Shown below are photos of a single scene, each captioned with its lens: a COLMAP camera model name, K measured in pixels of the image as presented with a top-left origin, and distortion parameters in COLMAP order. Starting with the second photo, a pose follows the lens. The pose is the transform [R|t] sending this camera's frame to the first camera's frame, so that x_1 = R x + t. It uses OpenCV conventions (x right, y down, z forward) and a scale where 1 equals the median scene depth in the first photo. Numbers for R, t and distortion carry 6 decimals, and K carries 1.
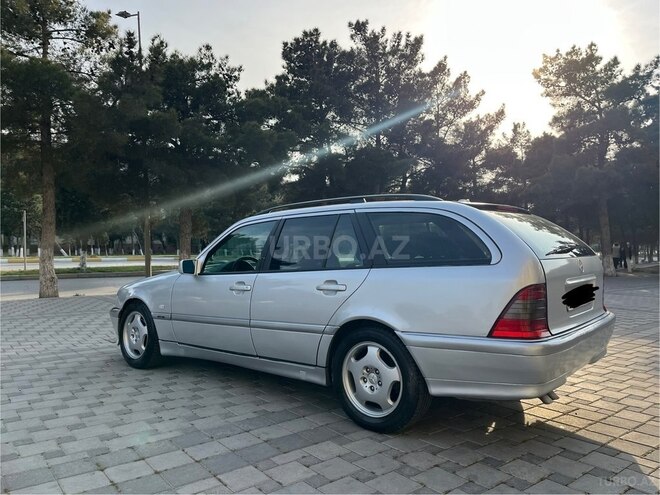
lens RADIAL K [[498.2, 0, 330.9], [0, 498.2, 249.4], [0, 0, 1]] dist [0.079070, -0.103455]
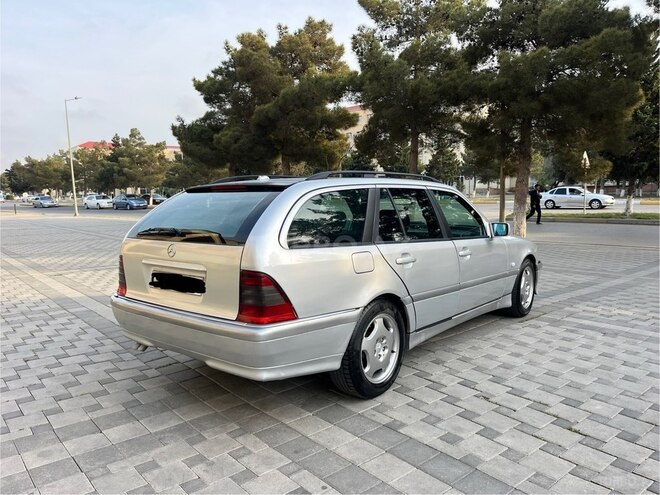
lens RADIAL K [[498.2, 0, 333.6], [0, 498.2, 250.2], [0, 0, 1]] dist [0.079070, -0.103455]
pose [[0.018584, 0.117069, -0.992950, 1.316530], [0.013571, 0.993000, 0.117329, -0.070100], [0.999735, -0.015655, 0.016865, 1.162115]]
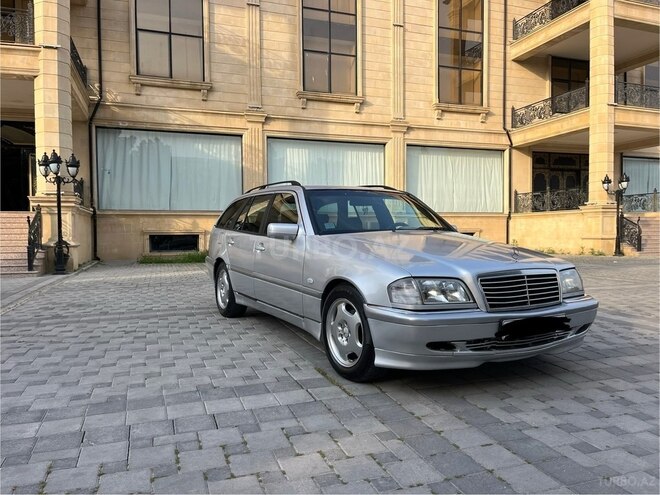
lens RADIAL K [[498.2, 0, 331.3], [0, 498.2, 246.8], [0, 0, 1]] dist [0.079070, -0.103455]
pose [[-0.937728, 0.000505, 0.347371, -0.530525], [0.011350, 0.999510, 0.029185, 0.043133], [-0.347186, 0.031311, -0.937273, 2.704697]]
